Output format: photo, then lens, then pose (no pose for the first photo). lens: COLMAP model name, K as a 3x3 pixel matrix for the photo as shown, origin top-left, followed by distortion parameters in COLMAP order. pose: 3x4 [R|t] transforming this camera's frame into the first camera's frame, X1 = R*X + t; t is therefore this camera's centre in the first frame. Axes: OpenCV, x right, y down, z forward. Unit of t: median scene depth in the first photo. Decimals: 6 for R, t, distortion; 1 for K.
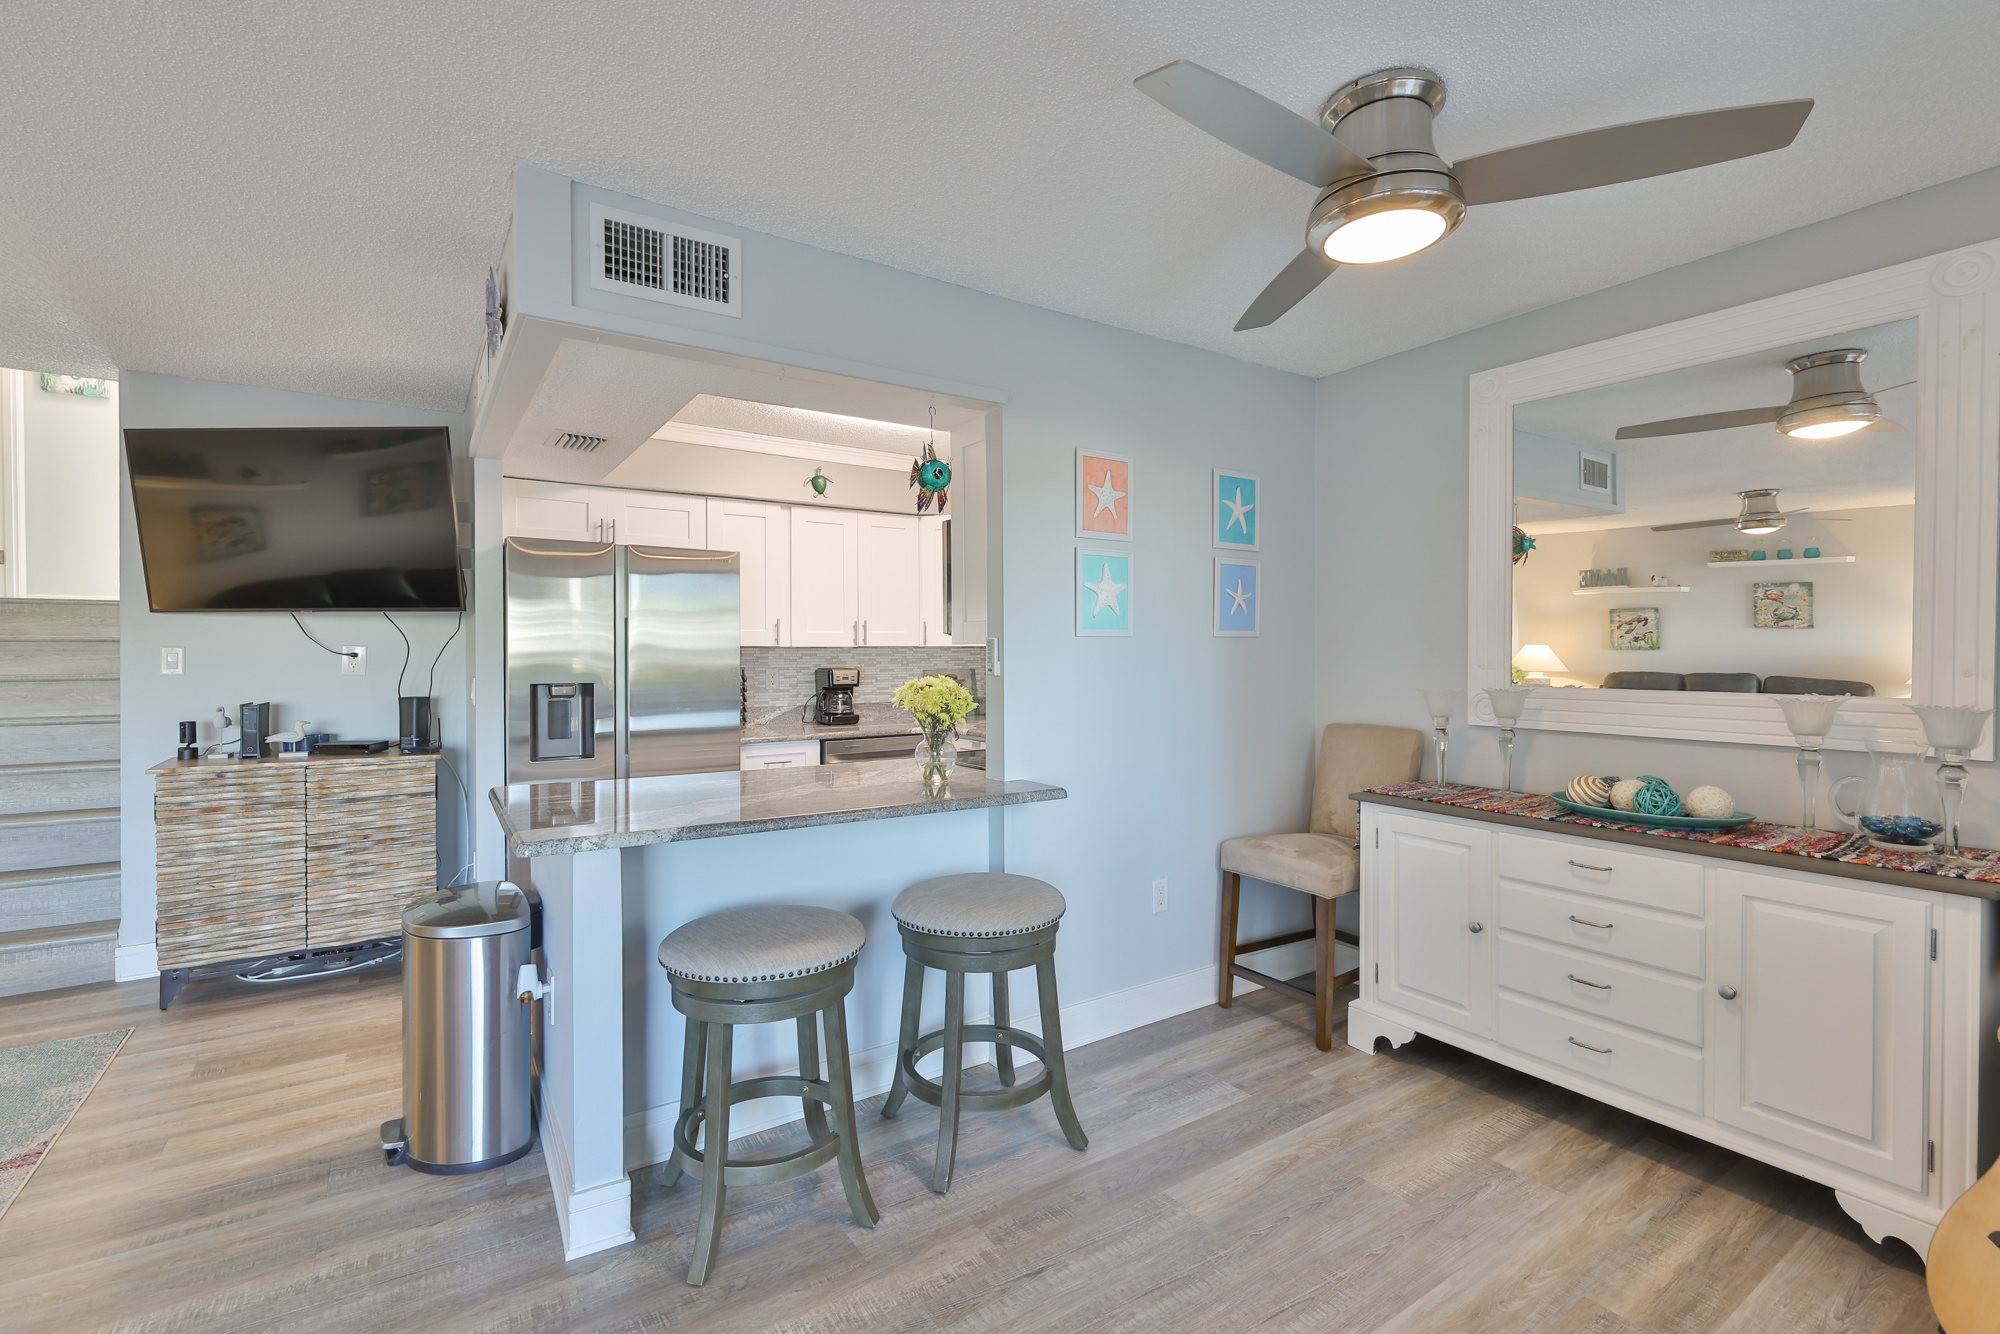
lens RADIAL K [[874.4, 0, 1025.4], [0, 874.4, 665.0], [0, 0, 1]] dist [0.000081, -0.000293]
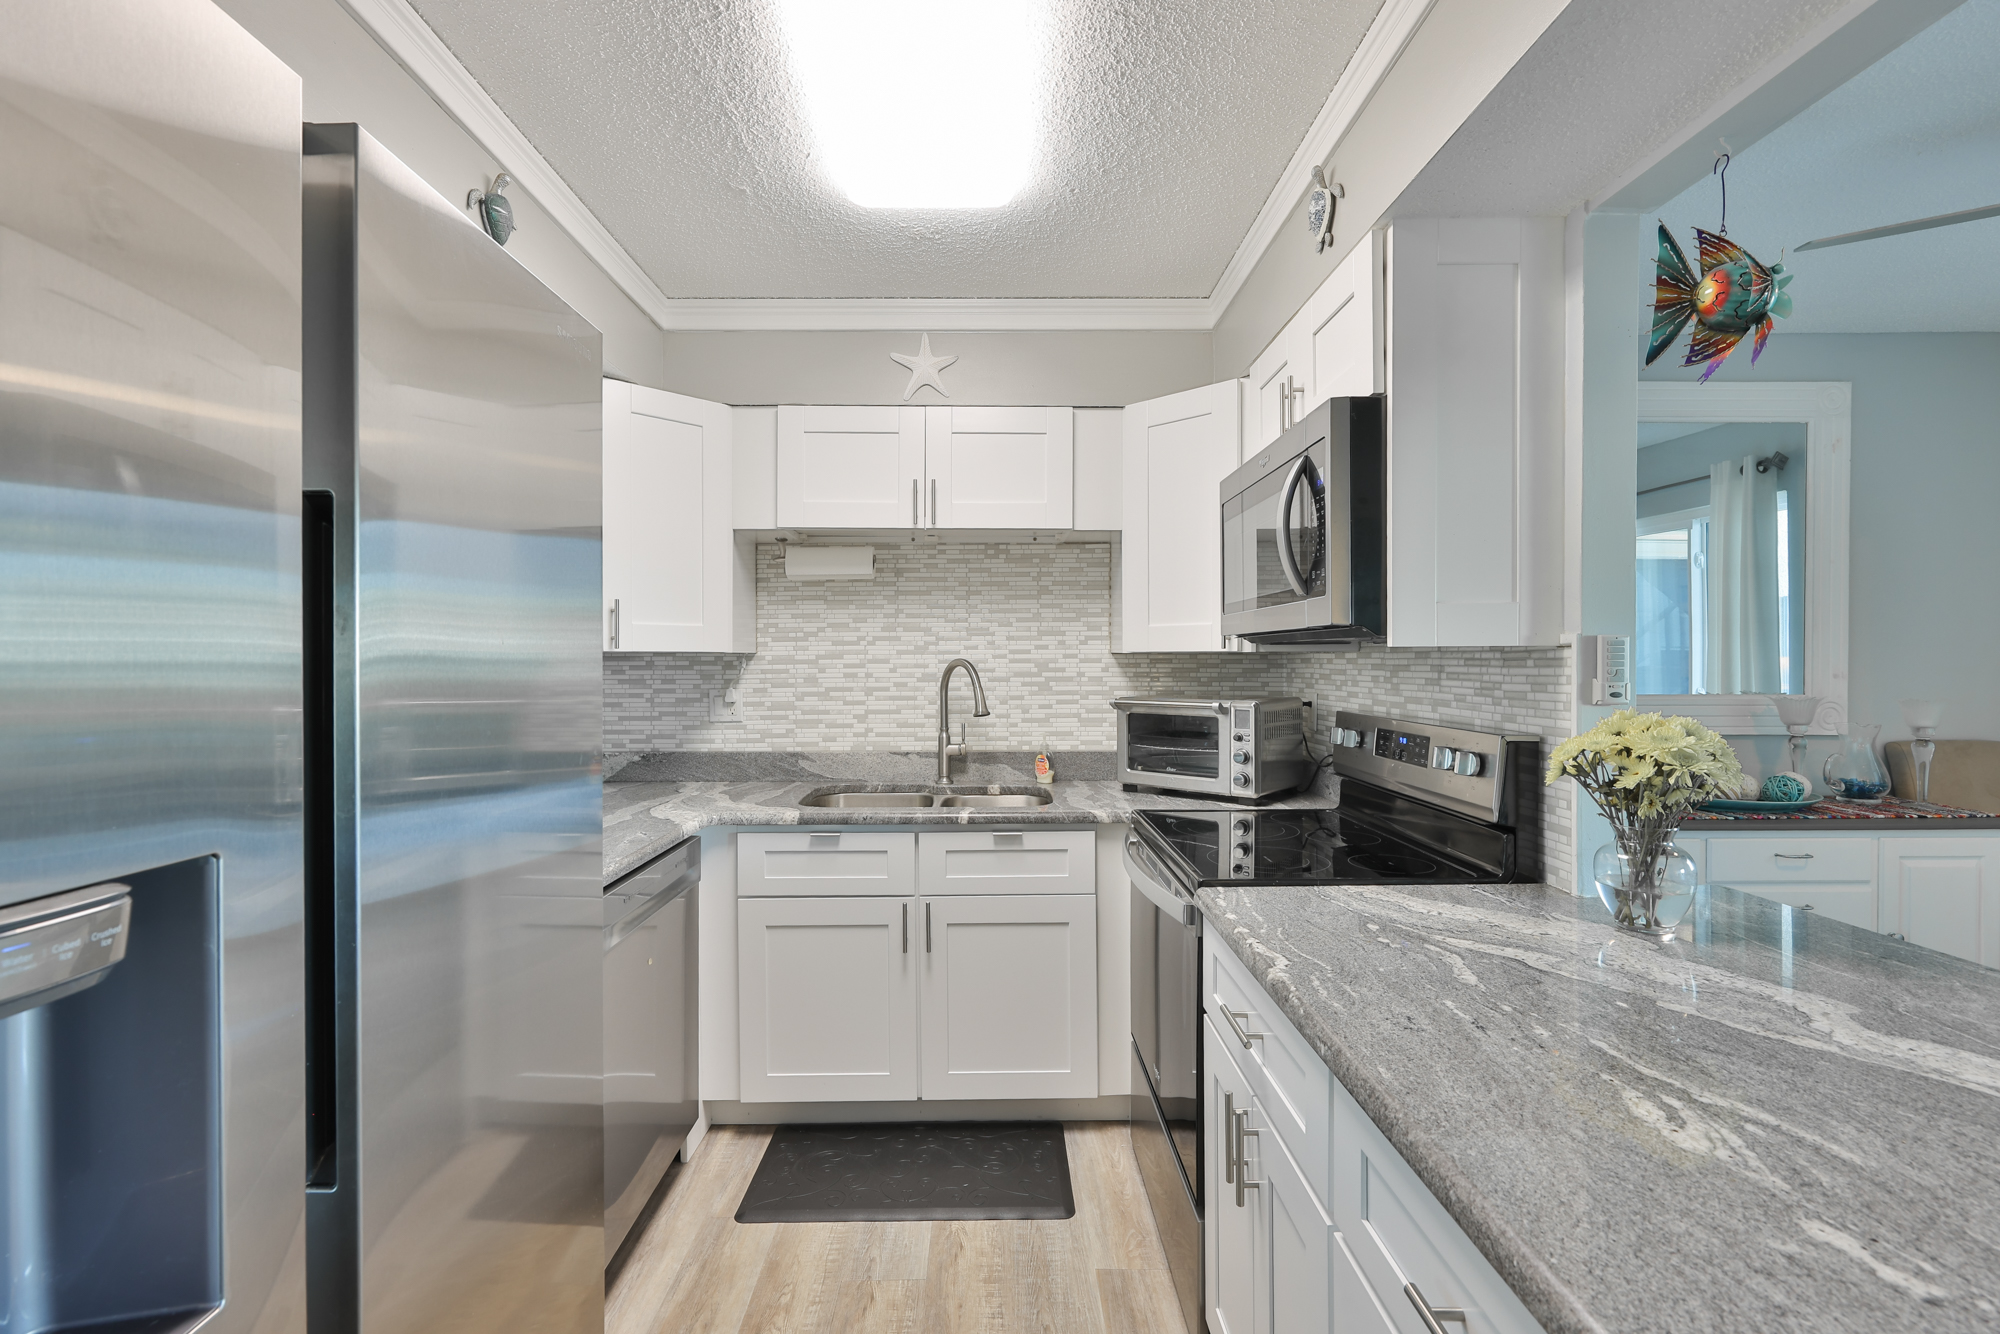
lens RADIAL K [[883.1, 0, 997.6], [0, 883.1, 664.6], [0, 0, 1]] dist [0.024255, 0.000027]
pose [[0.558341, -0.003243, 0.829605, -0.629519], [0.013369, 0.999898, -0.005089, -0.012723], [-0.829504, 0.013932, 0.558327, 0.879785]]
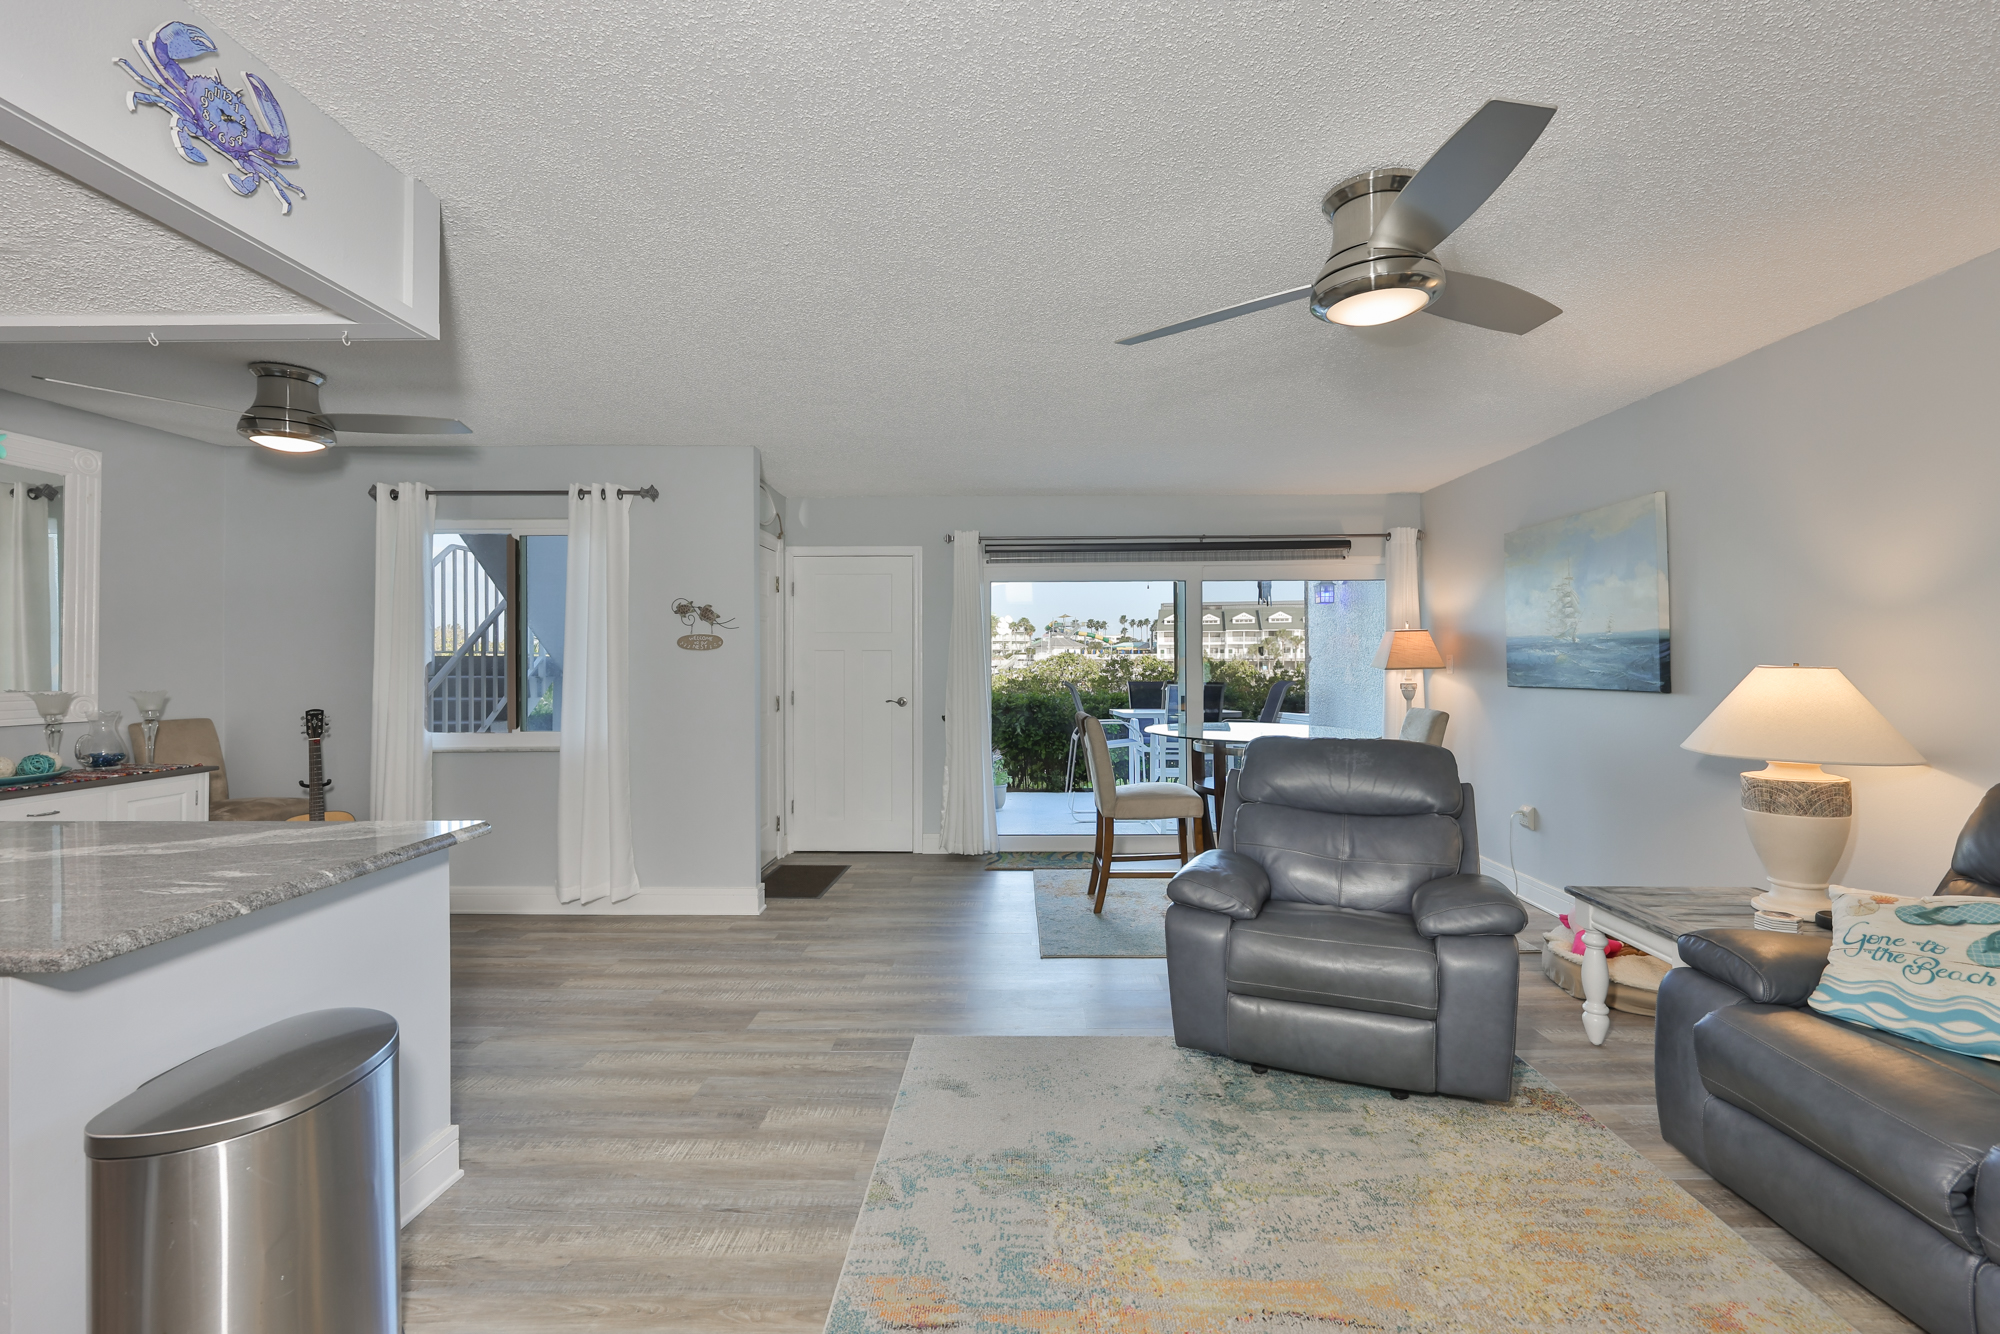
lens RADIAL K [[839.2, 0, 1011.2], [0, 839.2, 657.7], [0, 0, 1]] dist [-0.002103, -0.000054]
pose [[-0.819165, 0.005522, 0.573531, -1.070199], [0.011381, 0.999913, 0.006628, -0.012951], [-0.573445, 0.011957, -0.819157, 0.893227]]
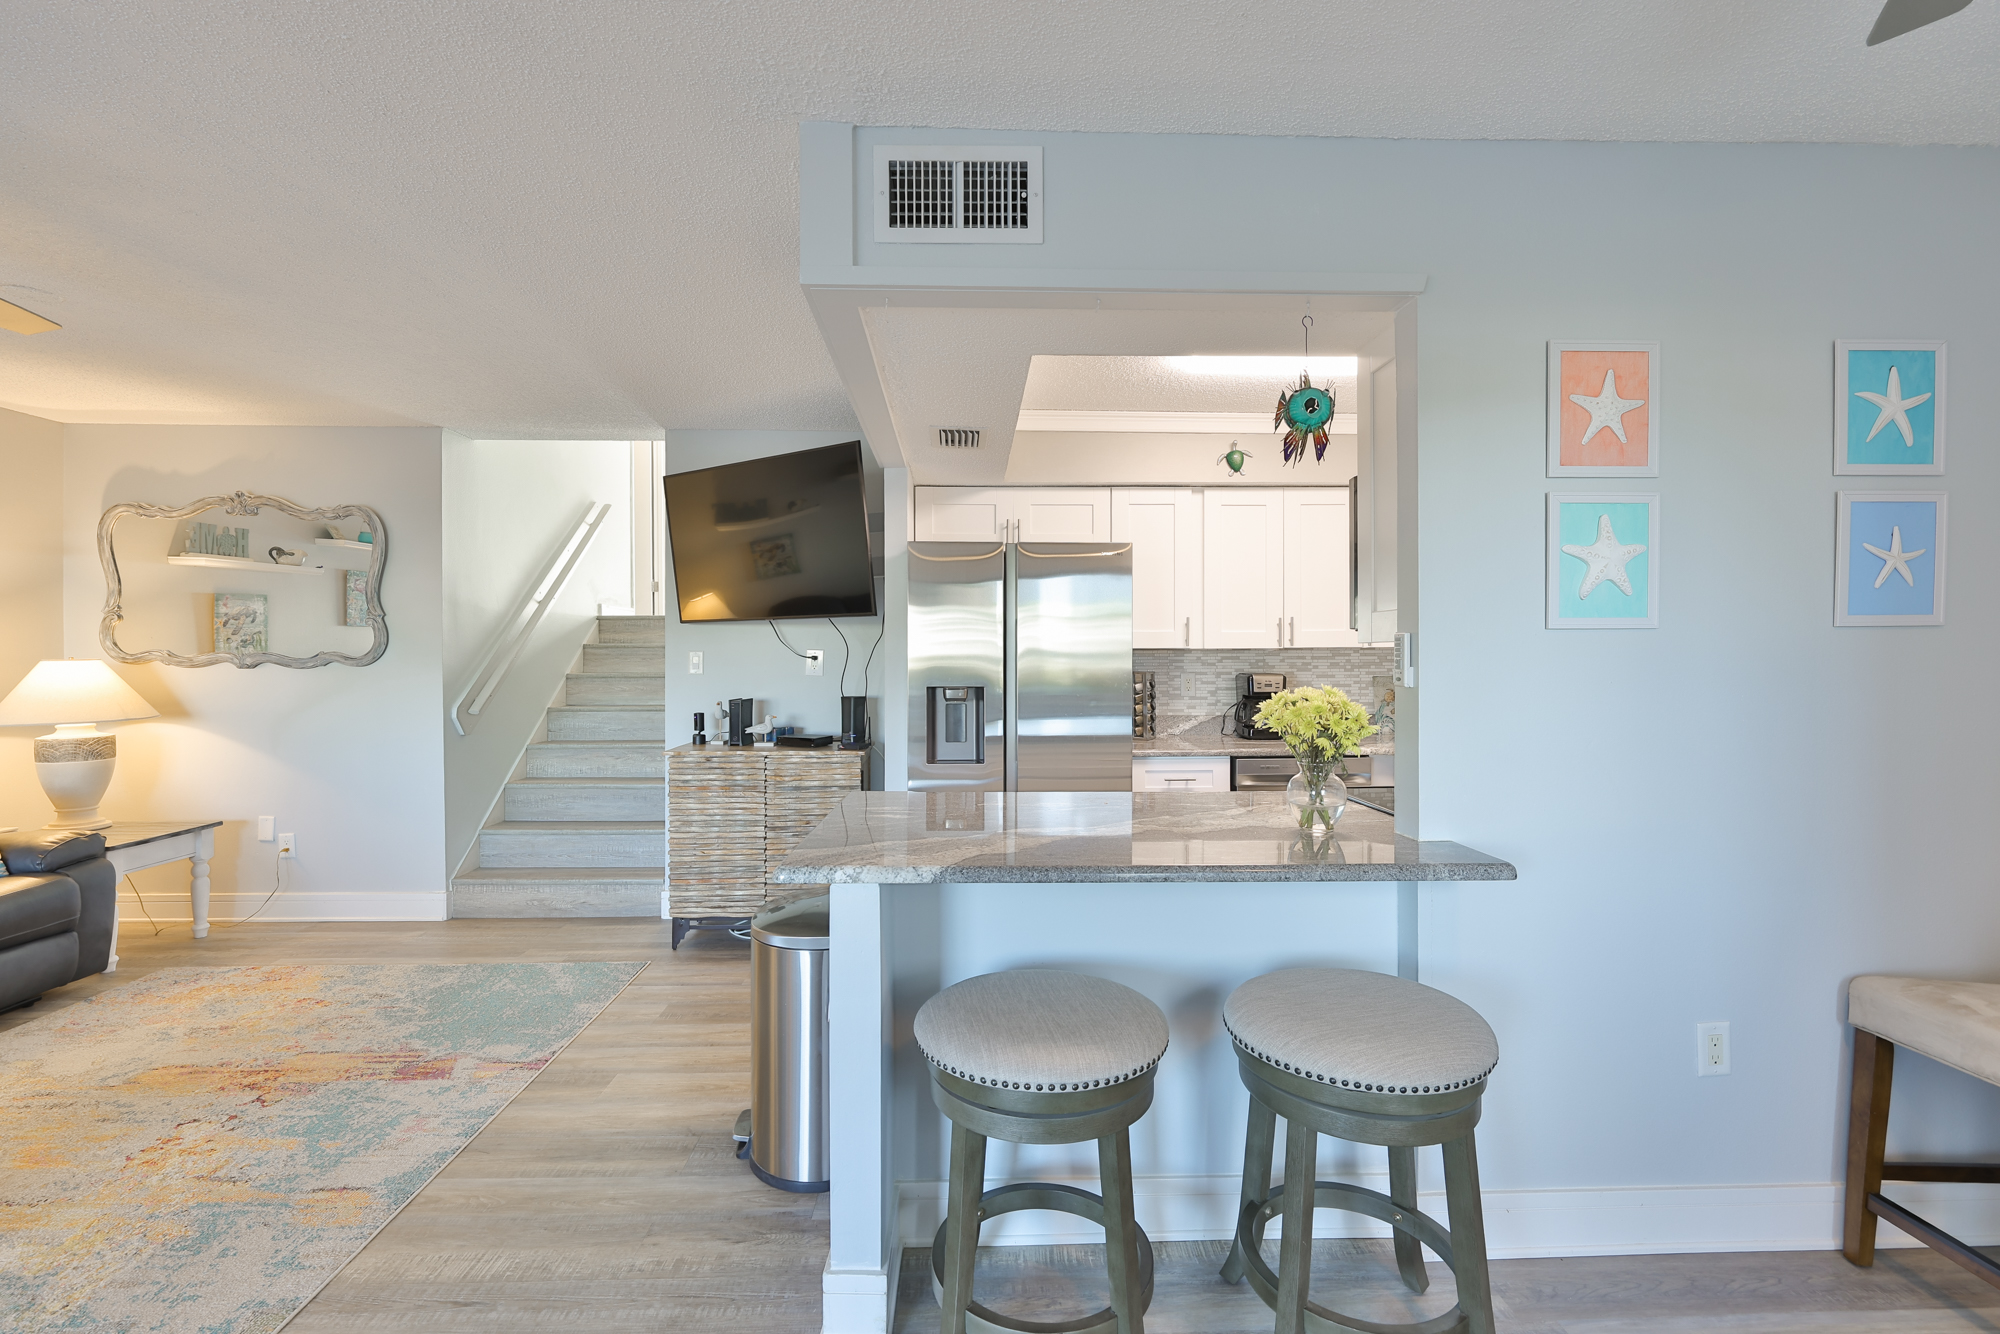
lens RADIAL K [[882.9, 0, 1014.2], [0, 882.9, 664.9], [0, 0, 1]] dist [-0.002519, -0.000052]
pose [[0.845859, 0.004157, -0.533391, 0.066233], [-0.006417, 0.999977, -0.002383, -0.001664], [0.533369, 0.005438, 0.845865, 0.209273]]
